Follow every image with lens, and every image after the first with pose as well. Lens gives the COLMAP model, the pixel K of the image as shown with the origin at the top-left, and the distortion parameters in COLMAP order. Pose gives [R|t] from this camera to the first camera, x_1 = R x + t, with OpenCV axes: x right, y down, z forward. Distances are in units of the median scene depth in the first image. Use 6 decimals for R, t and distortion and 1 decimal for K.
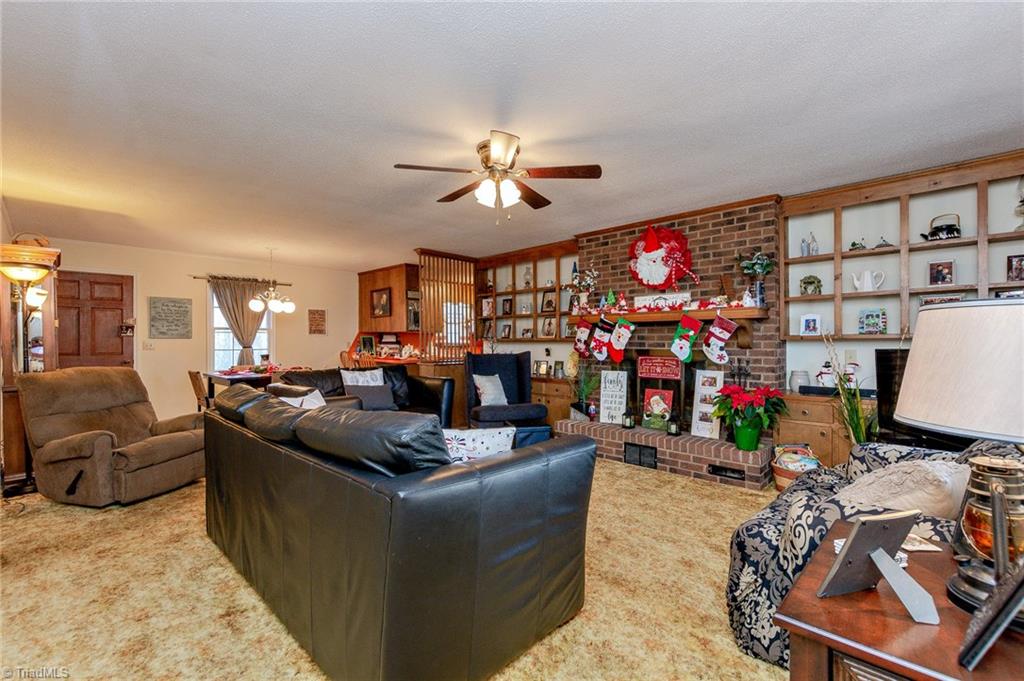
lens RADIAL K [[429.9, 0, 510.2], [0, 429.9, 343.7], [0, 0, 1]] dist [-0.000323, -0.001152]
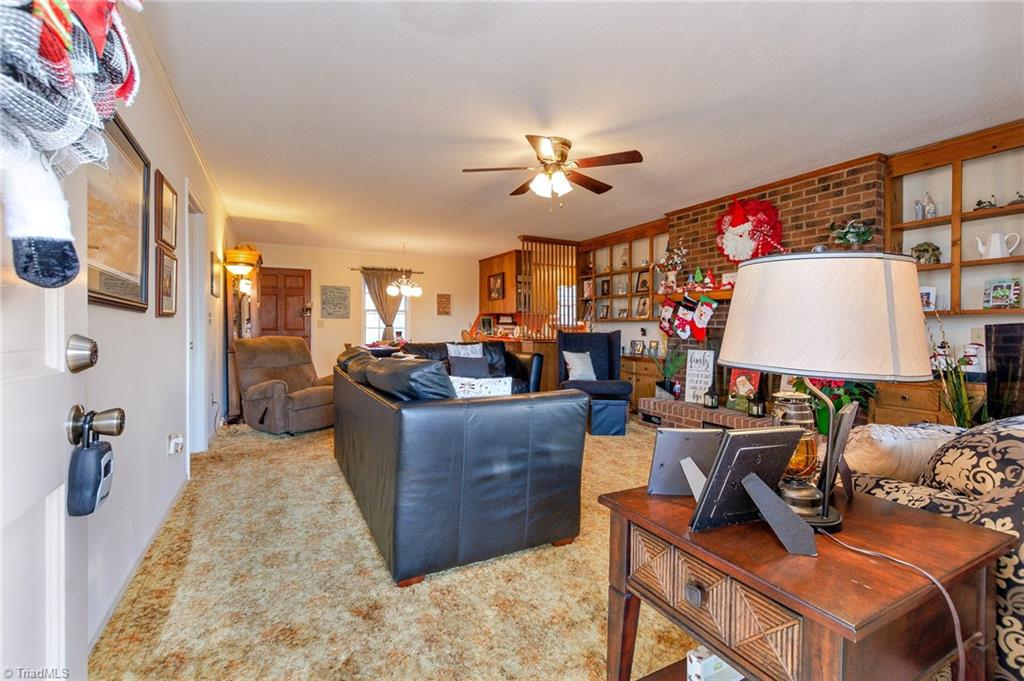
lens RADIAL K [[433.4, 0, 513.5], [0, 433.4, 333.8], [0, 0, 1]] dist [0.000712, 0.000046]
pose [[0.951243, 0.012385, -0.308193, 0.151489], [-0.008911, 0.999880, 0.012678, 0.018684], [0.308313, -0.009313, 0.951239, -0.077282]]
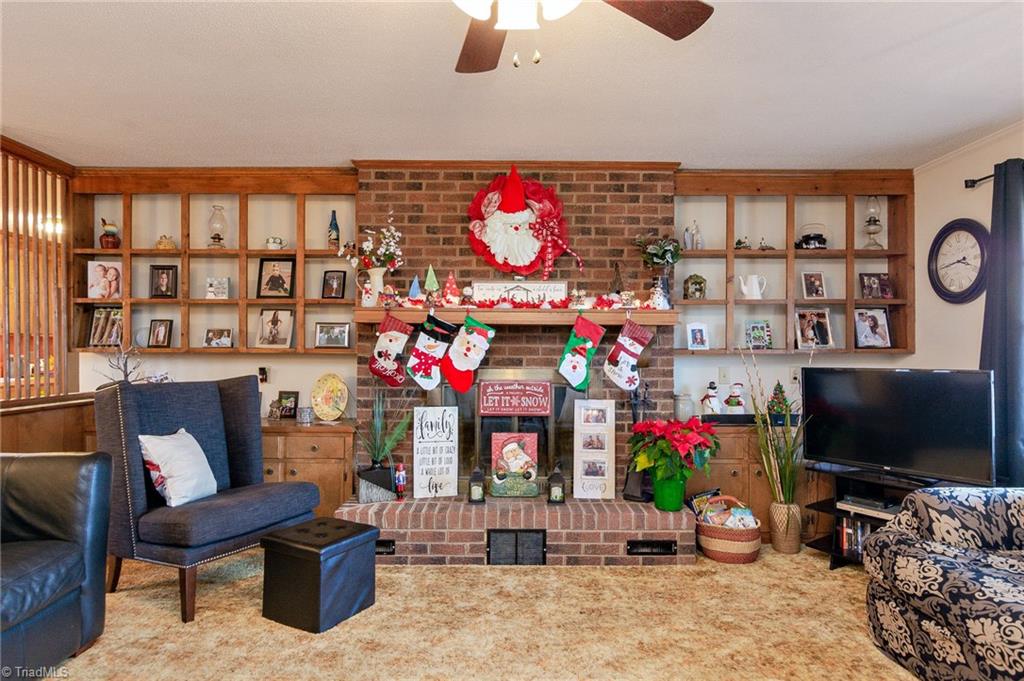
lens RADIAL K [[571.5, 0, 507.0], [0, 571.5, 350.6], [0, 0, 1]] dist [-0.002315, -0.000029]
pose [[0.725285, 0.004736, 0.688432, -0.242133], [-0.001789, 0.999986, -0.004995, -0.009888], [-0.688446, 0.002391, 0.725284, 0.402155]]
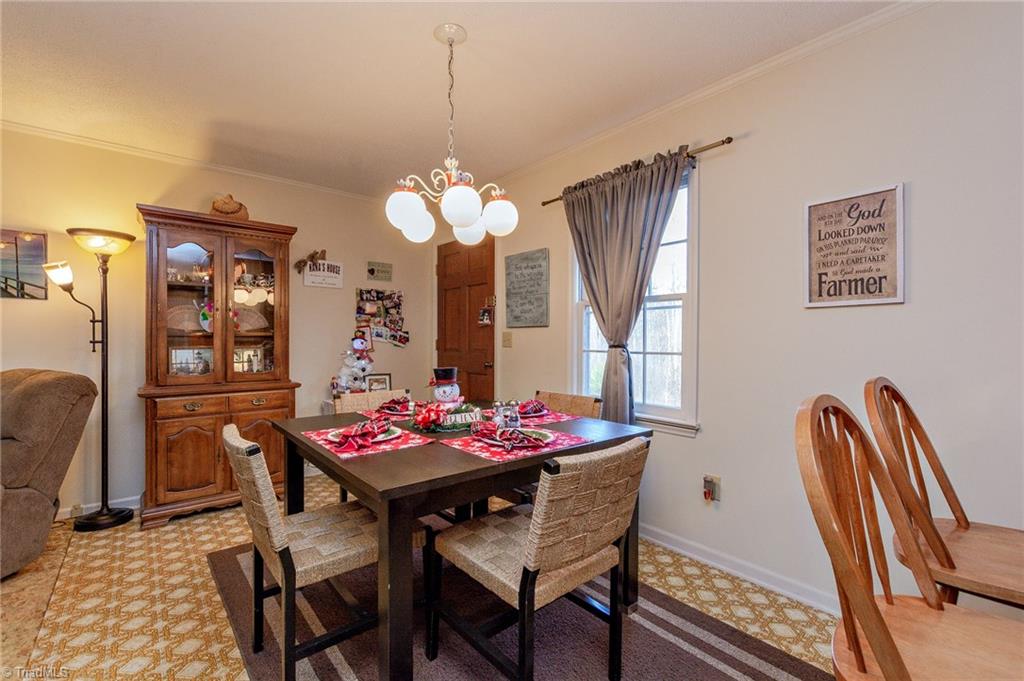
lens RADIAL K [[452.0, 0, 512.0], [0, 452.0, 340.5], [0, 0, 1]] dist [-0.000288, -0.000222]
pose [[-0.104433, 0.006677, -0.994509, -0.313708], [-0.003390, 0.999969, 0.007069, 0.001218], [0.994526, 0.004110, -0.104407, 1.514715]]
